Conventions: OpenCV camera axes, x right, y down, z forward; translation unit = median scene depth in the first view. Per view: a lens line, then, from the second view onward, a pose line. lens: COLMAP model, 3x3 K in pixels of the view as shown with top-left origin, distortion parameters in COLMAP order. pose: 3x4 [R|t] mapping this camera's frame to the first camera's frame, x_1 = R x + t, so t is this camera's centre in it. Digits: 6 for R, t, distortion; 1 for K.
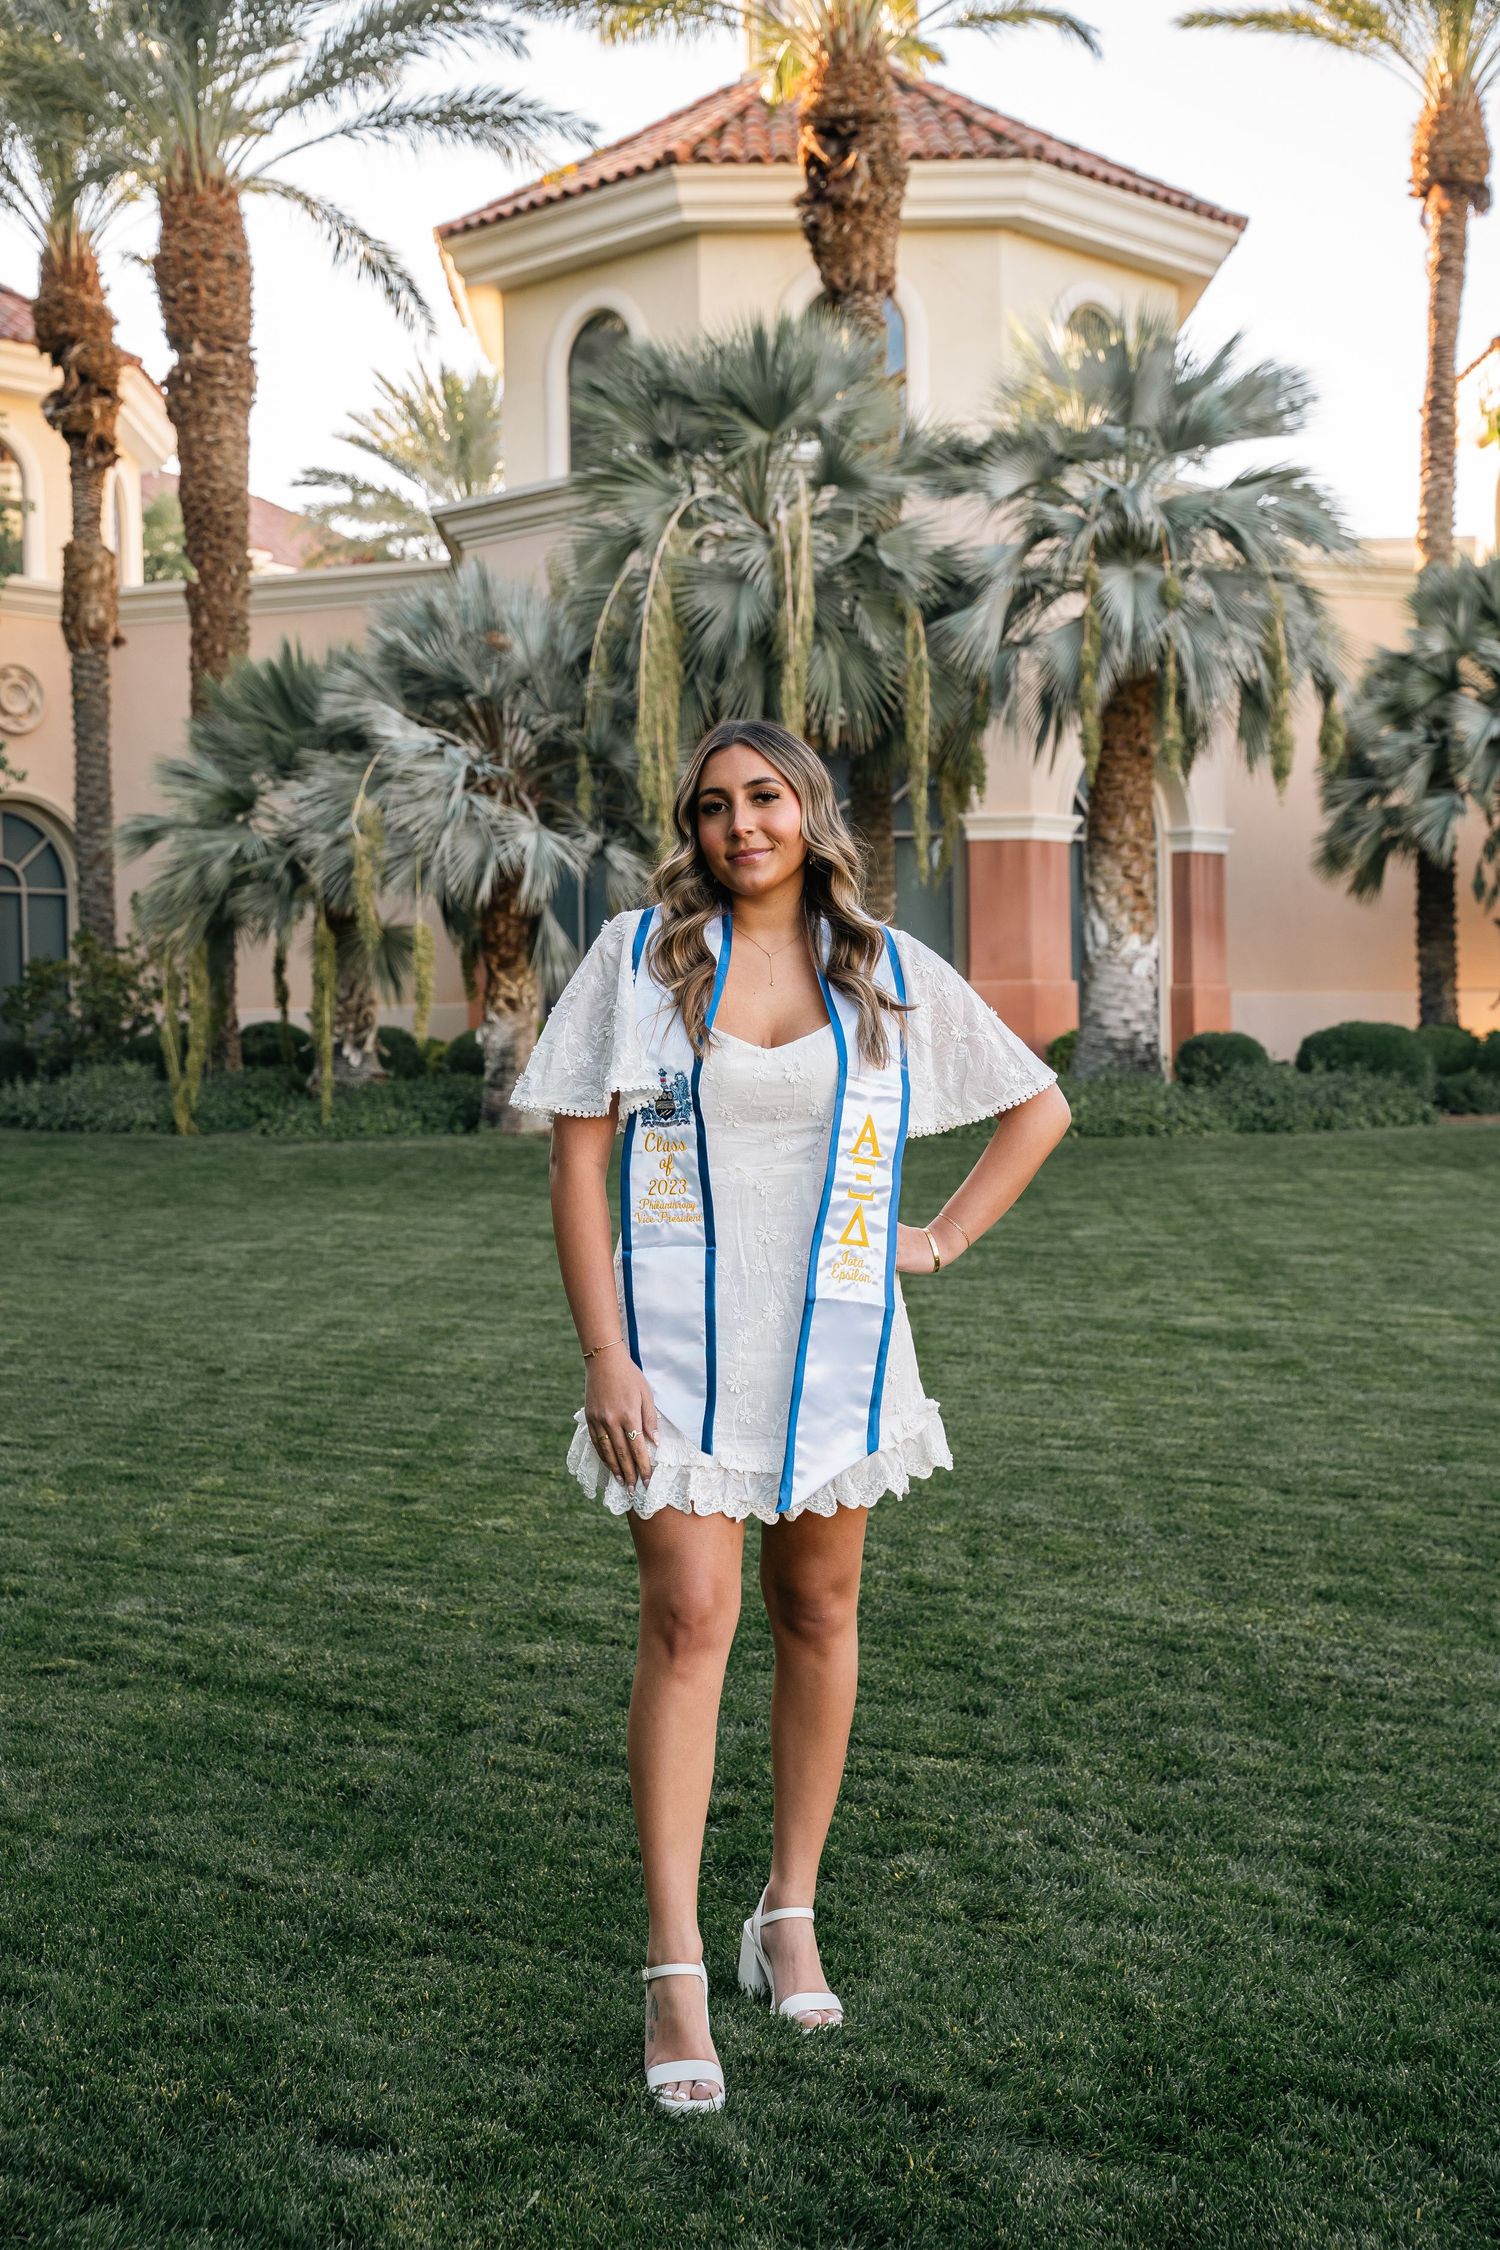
lens RADIAL K [[2760.7, 0, 750.0], [0, 2760.7, 1125.0], [0, 0, 1]] dist [0.026238, 0.289122]
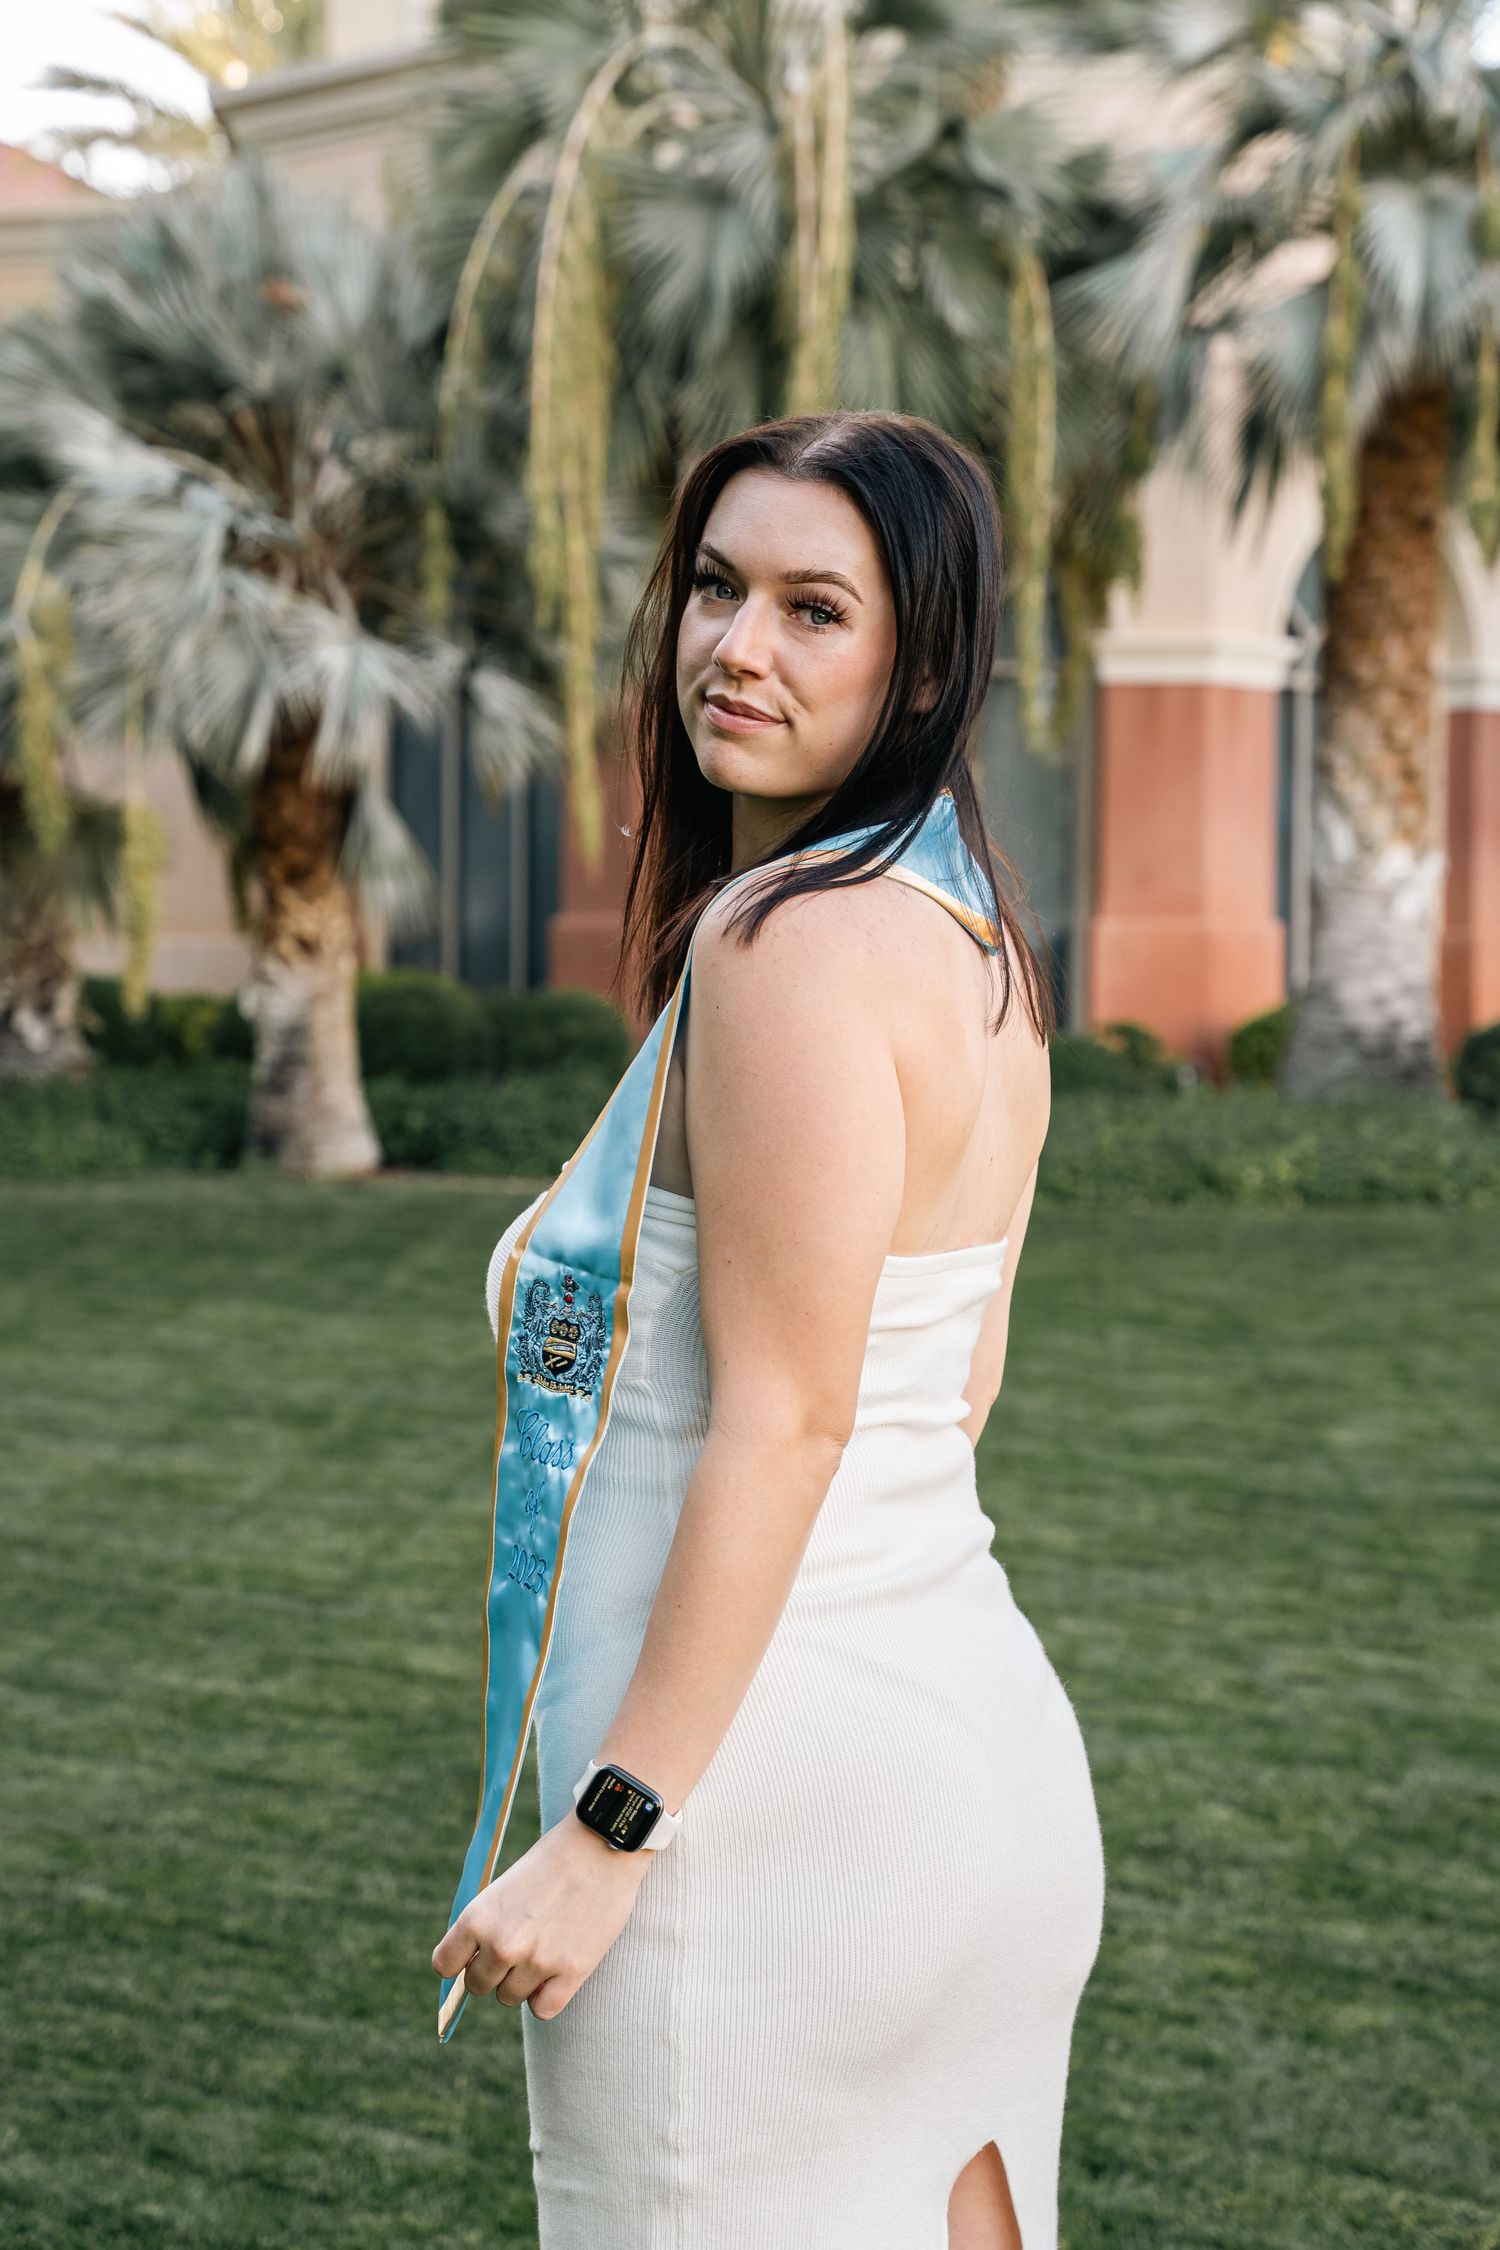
lens RADIAL K [[3881.8, 0, 750.0], [0, 3881.8, 1125.0], [0, 0, 1]] dist [0.264698, 0.093184]
pose [[0.999788, 0.020572, -0.000101, 0.006462], [-0.020571, 0.999767, 0.006478, -0.014345], [0.000234, -0.006474, 0.999979, 0.196848]]
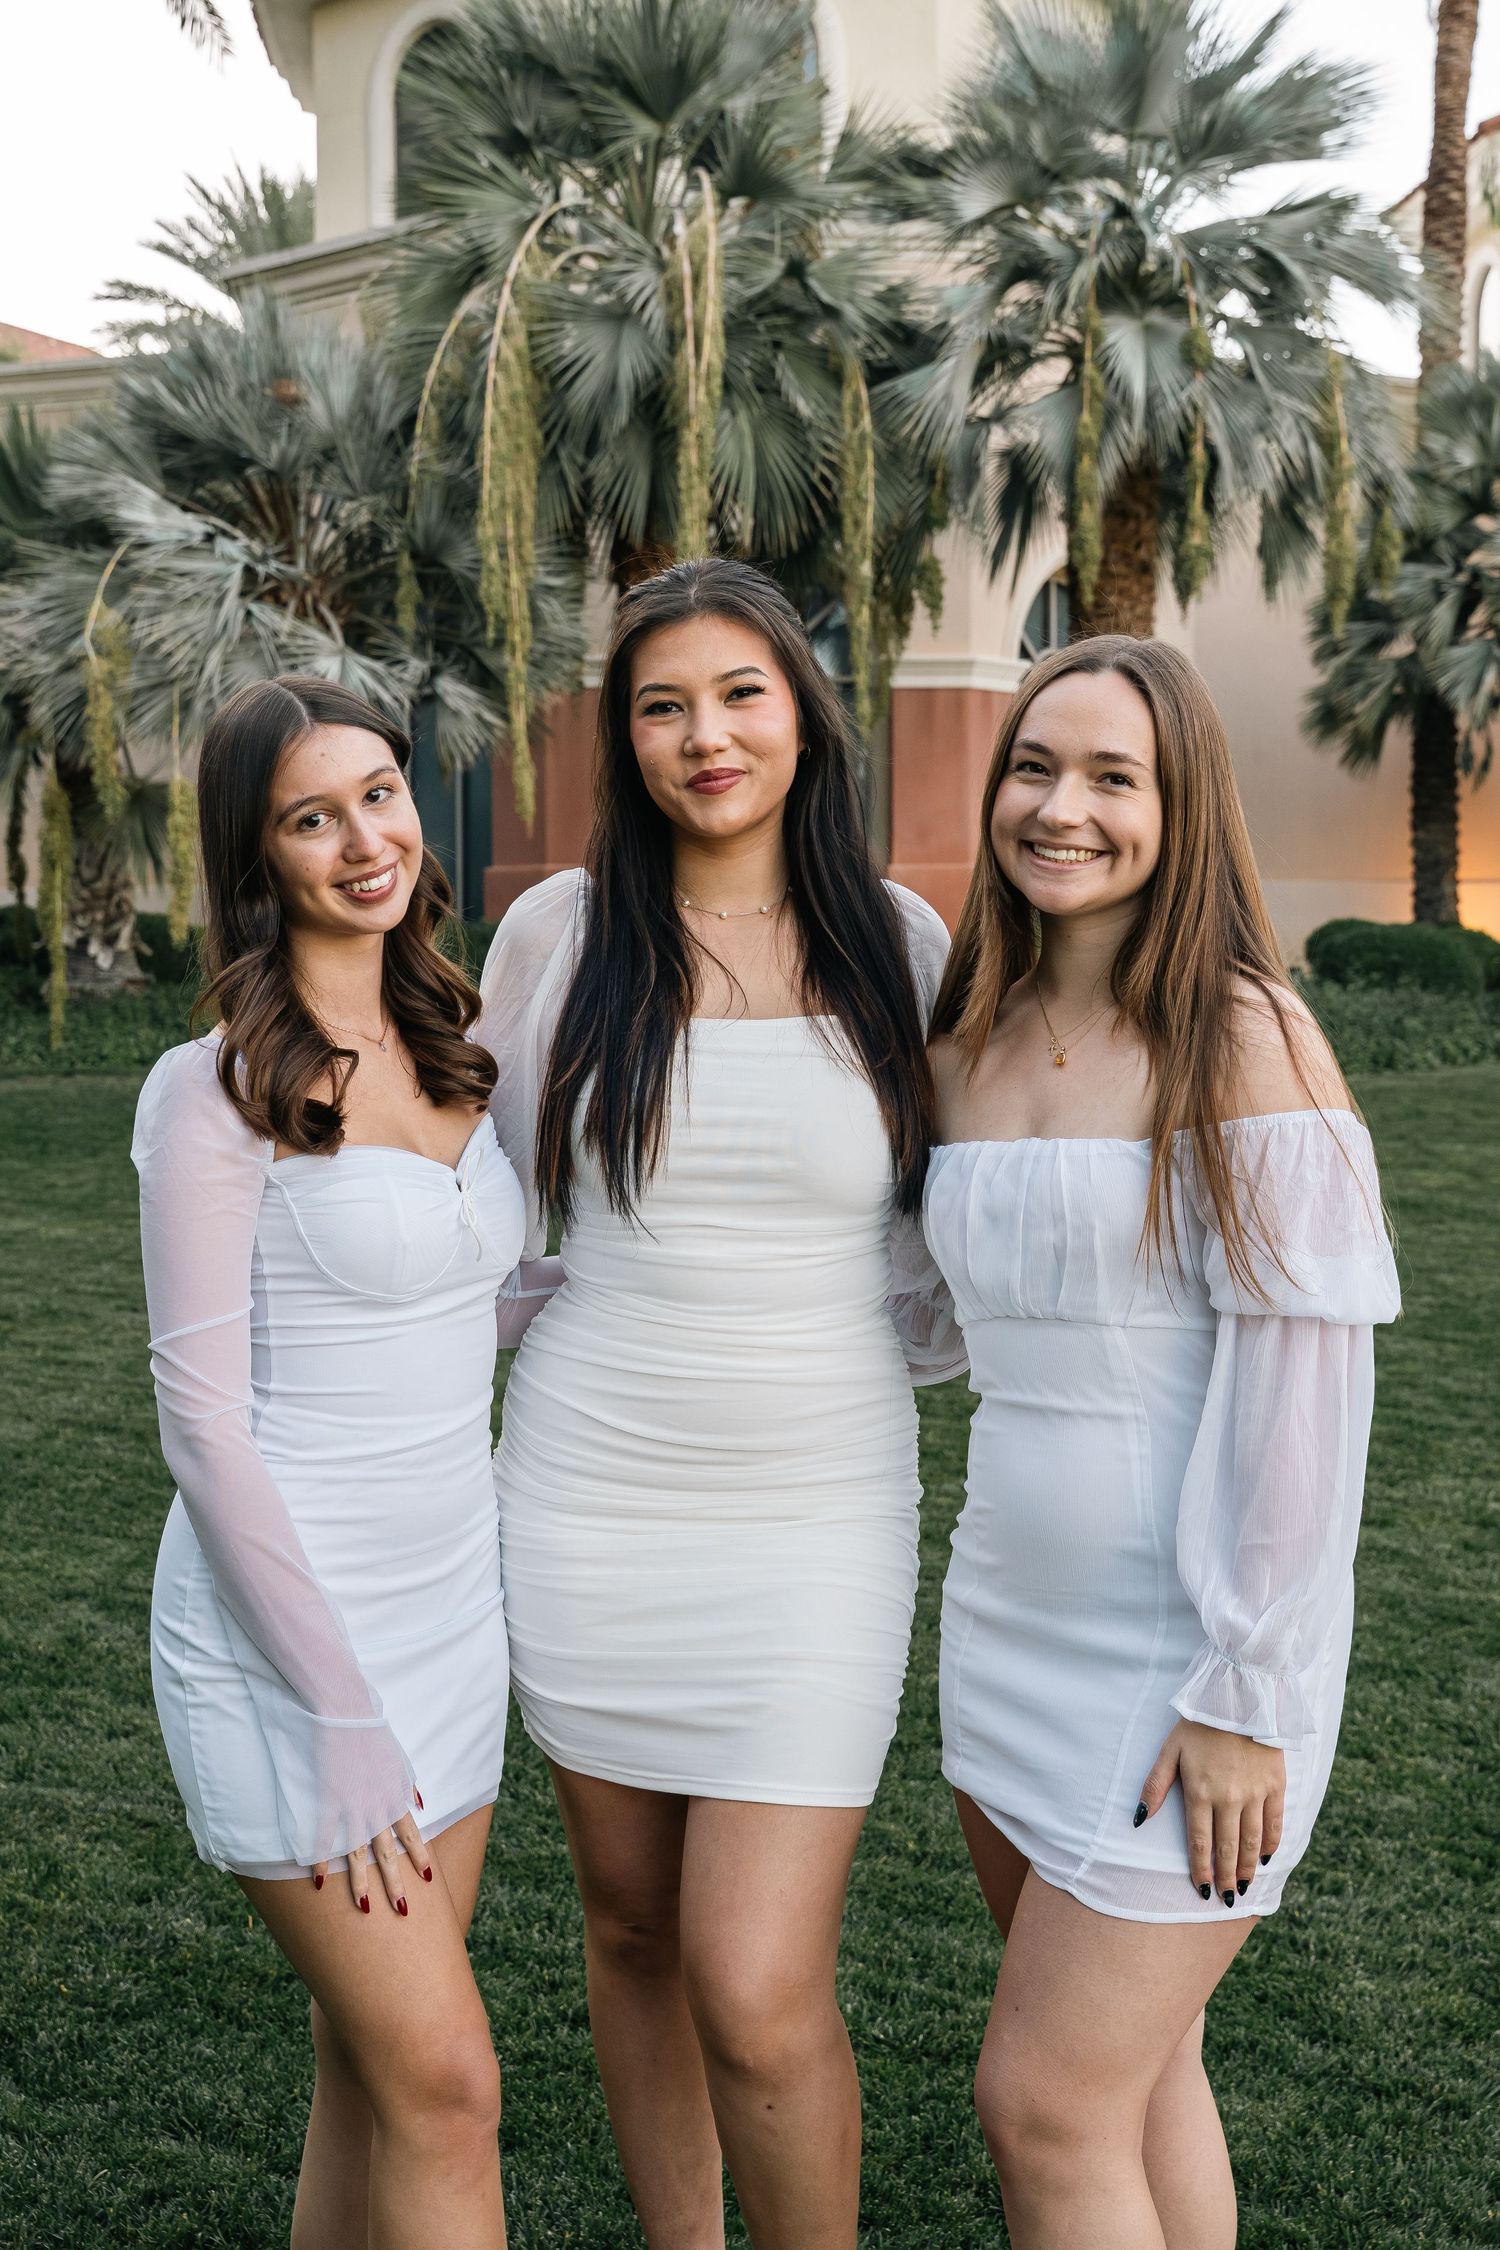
lens RADIAL K [[2570.8, 0, 705.2], [0, 2570.8, 1075.4], [0, 0, 1]] dist [-0.051259, 0.186284]
pose [[0.998749, 0.007139, 0.049496, -0.013268], [-0.008780, 0.999416, 0.033016, -0.017953], [-0.049232, -0.033409, 0.998228, 0.306132]]
